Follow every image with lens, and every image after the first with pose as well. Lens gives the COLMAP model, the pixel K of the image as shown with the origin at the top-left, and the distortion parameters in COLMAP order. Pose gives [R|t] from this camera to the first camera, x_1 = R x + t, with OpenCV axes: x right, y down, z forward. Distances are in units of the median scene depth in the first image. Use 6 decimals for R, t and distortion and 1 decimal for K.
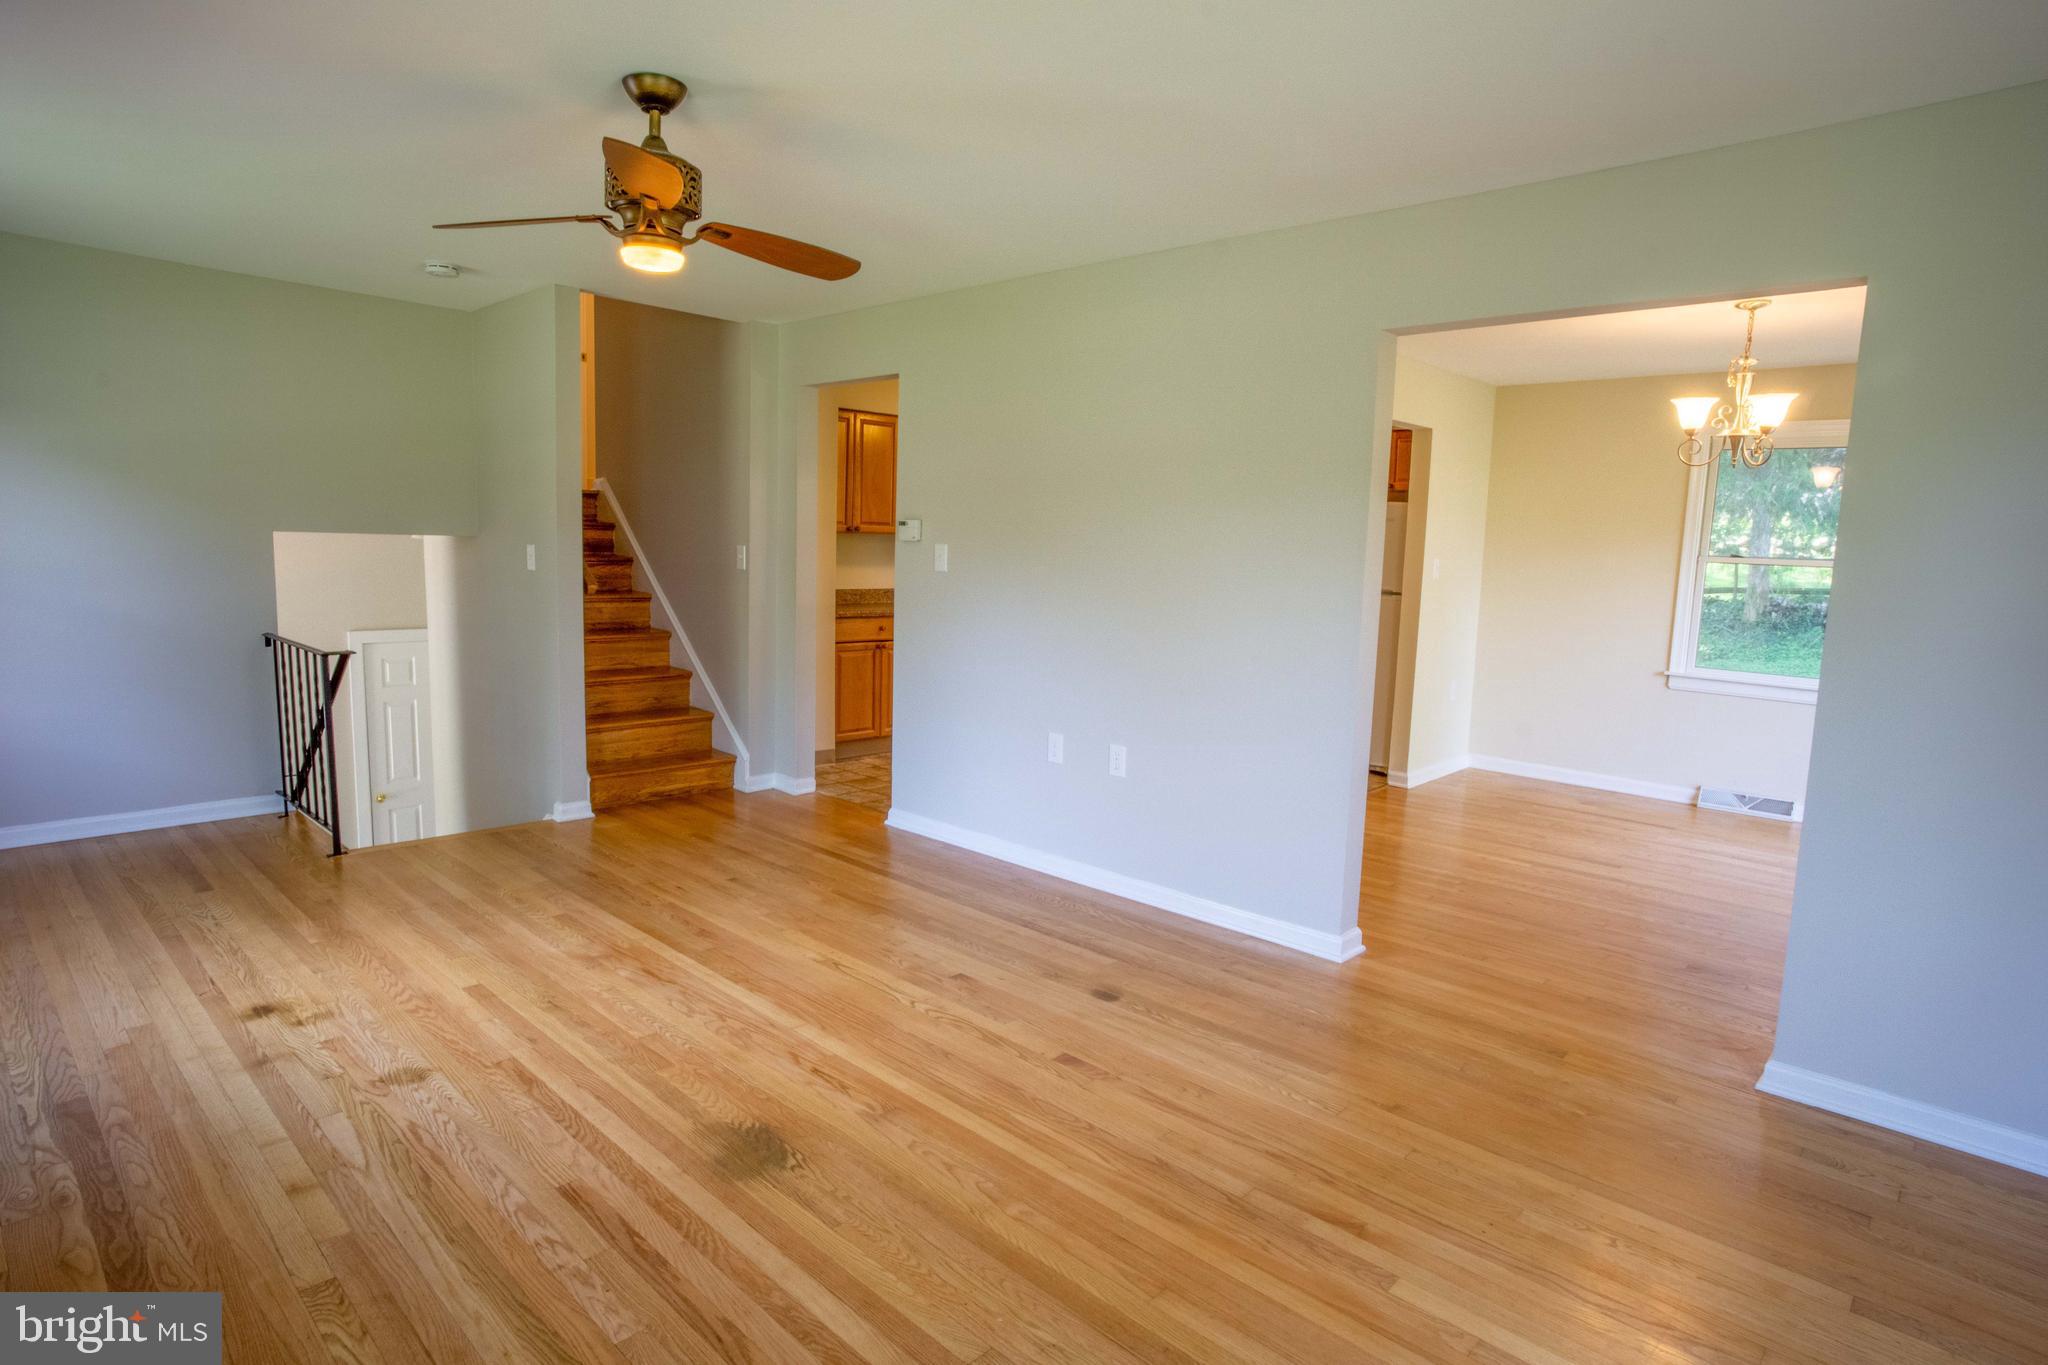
lens RADIAL K [[1095.5, 0, 1024.0], [0, 1095.5, 682.5], [0, 0, 1]] dist [-0.058554, 0.042326]
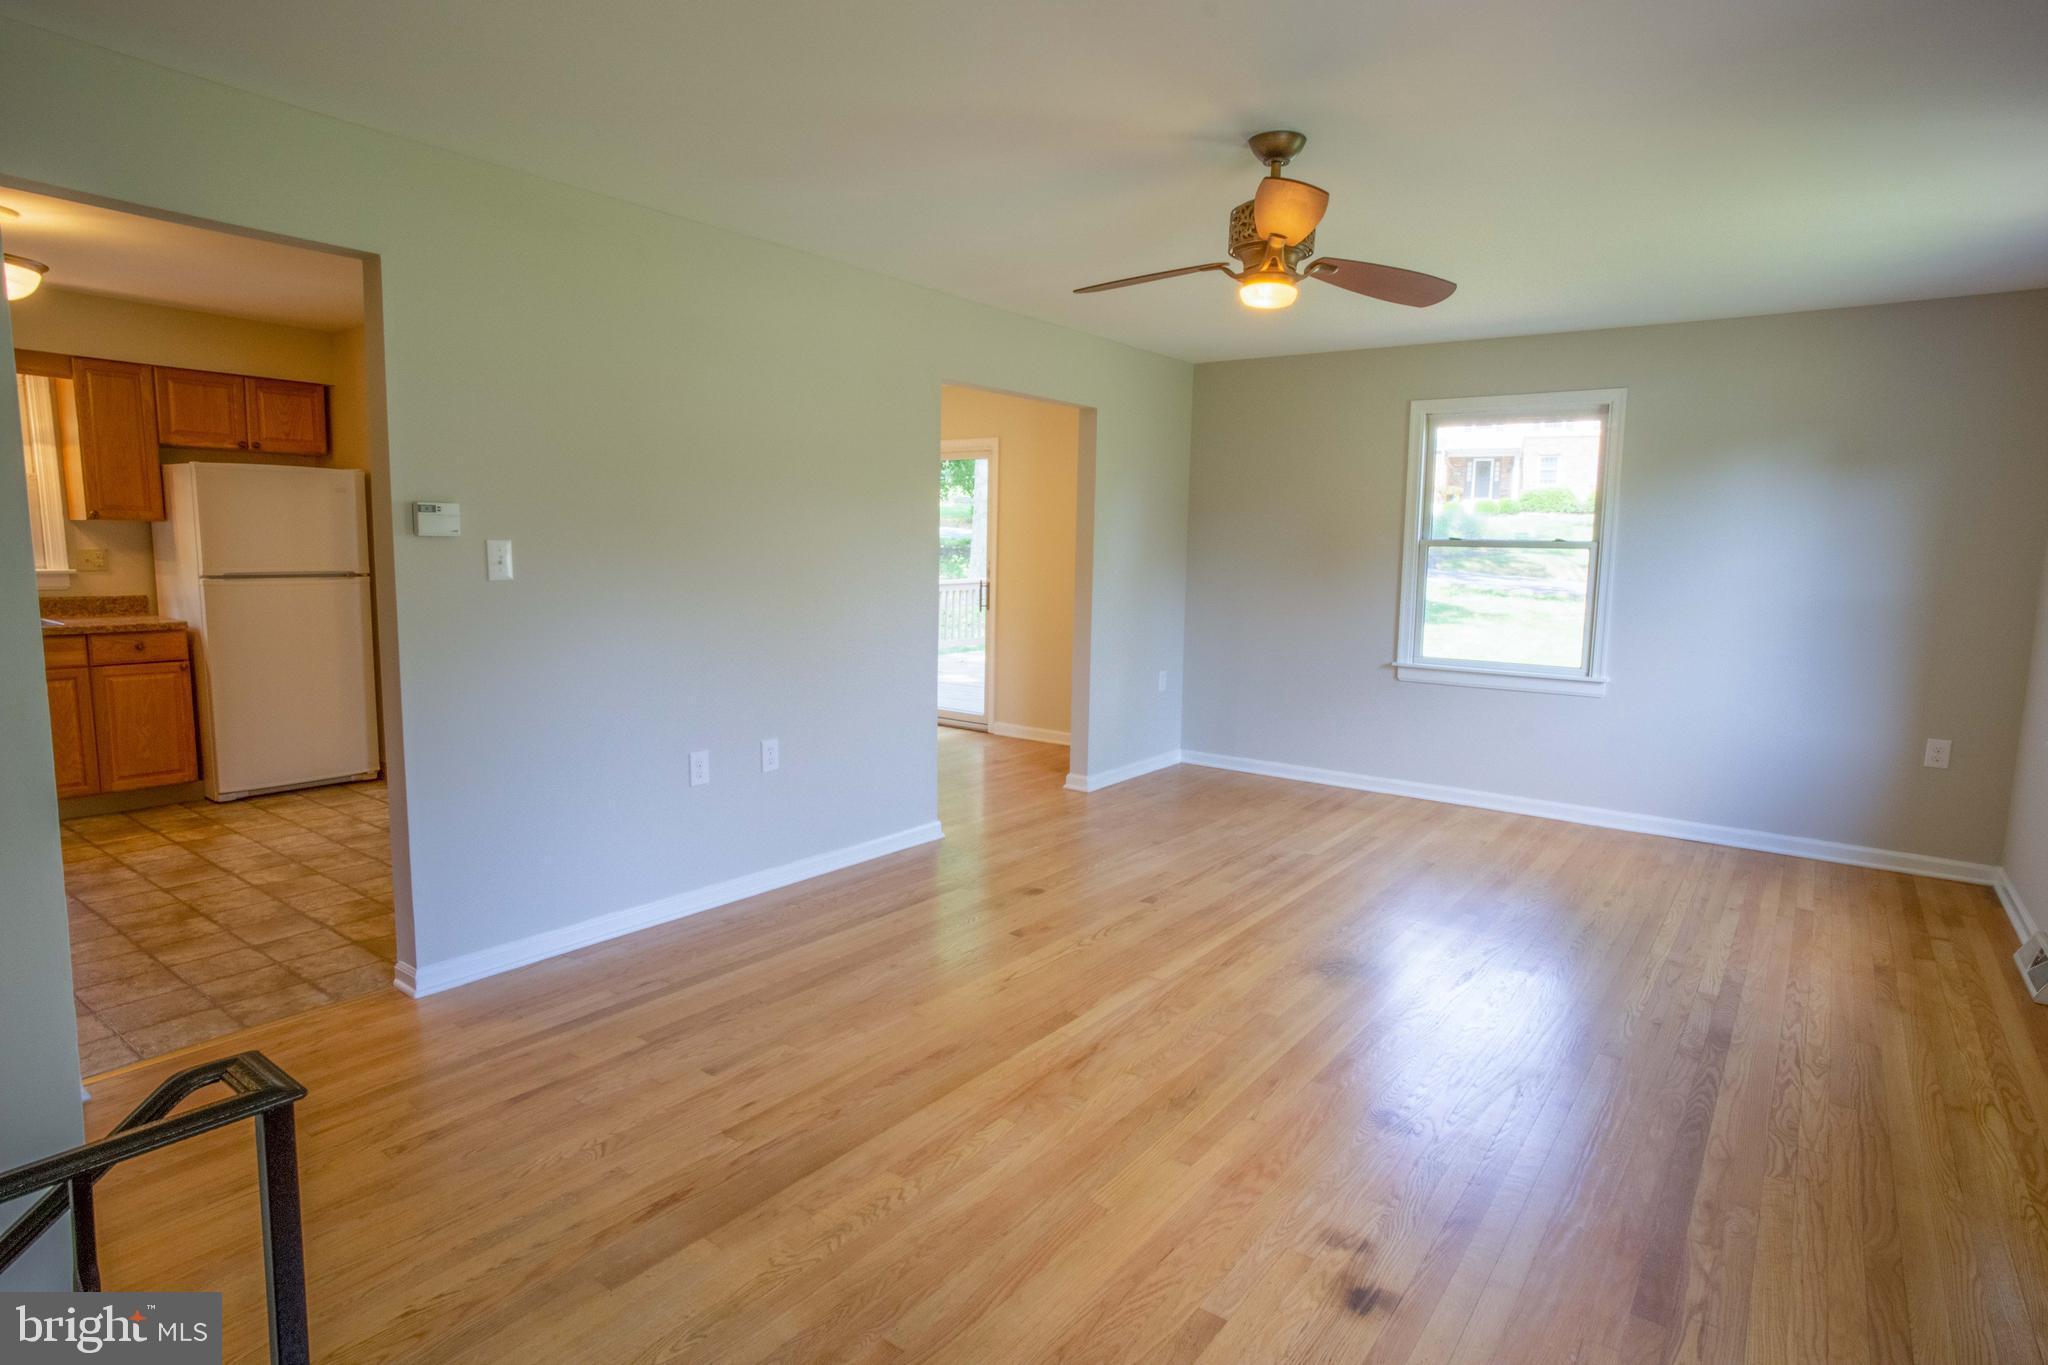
lens RADIAL K [[1095.5, 0, 1024.0], [0, 1095.5, 682.5], [0, 0, 1]] dist [-0.058554, 0.042326]
pose [[-0.112894, -0.160707, 0.980524, -0.882671], [0.104430, 0.979448, 0.172555, -0.136456], [-0.988104, 0.121876, -0.093791, 0.850022]]
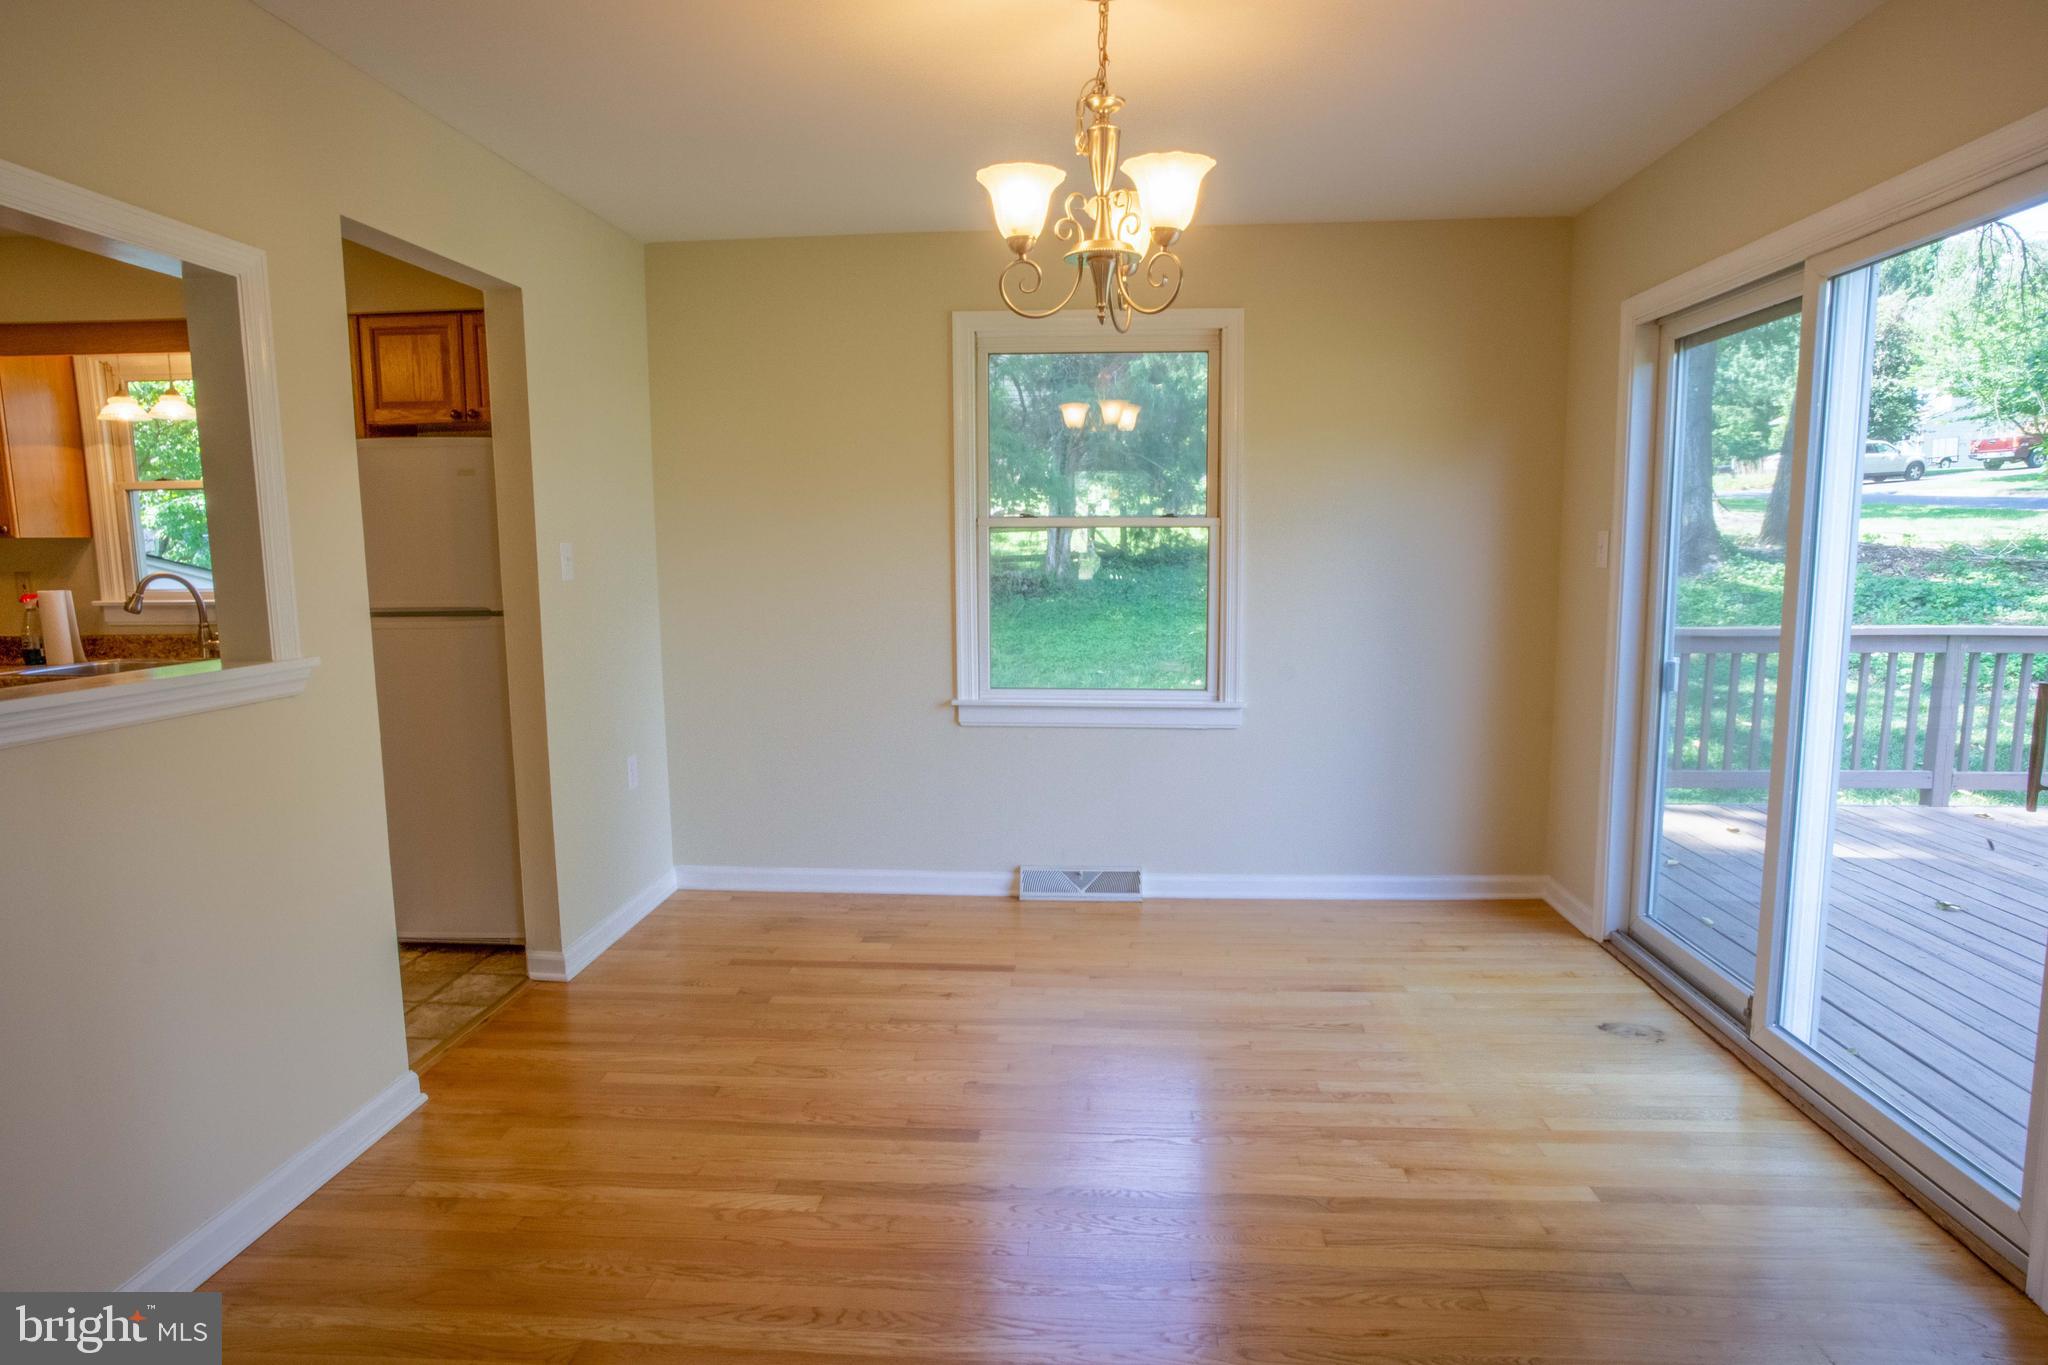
lens RADIAL K [[1135.5, 0, 1024.0], [0, 1135.5, 682.5], [0, 0, 1]] dist [-0.021494, 0.002919]
pose [[0.775517, -0.116657, 0.620455, 0.299844], [0.114348, 0.992480, 0.043680, -0.065596], [-0.620885, 0.037073, 0.783024, 0.636612]]
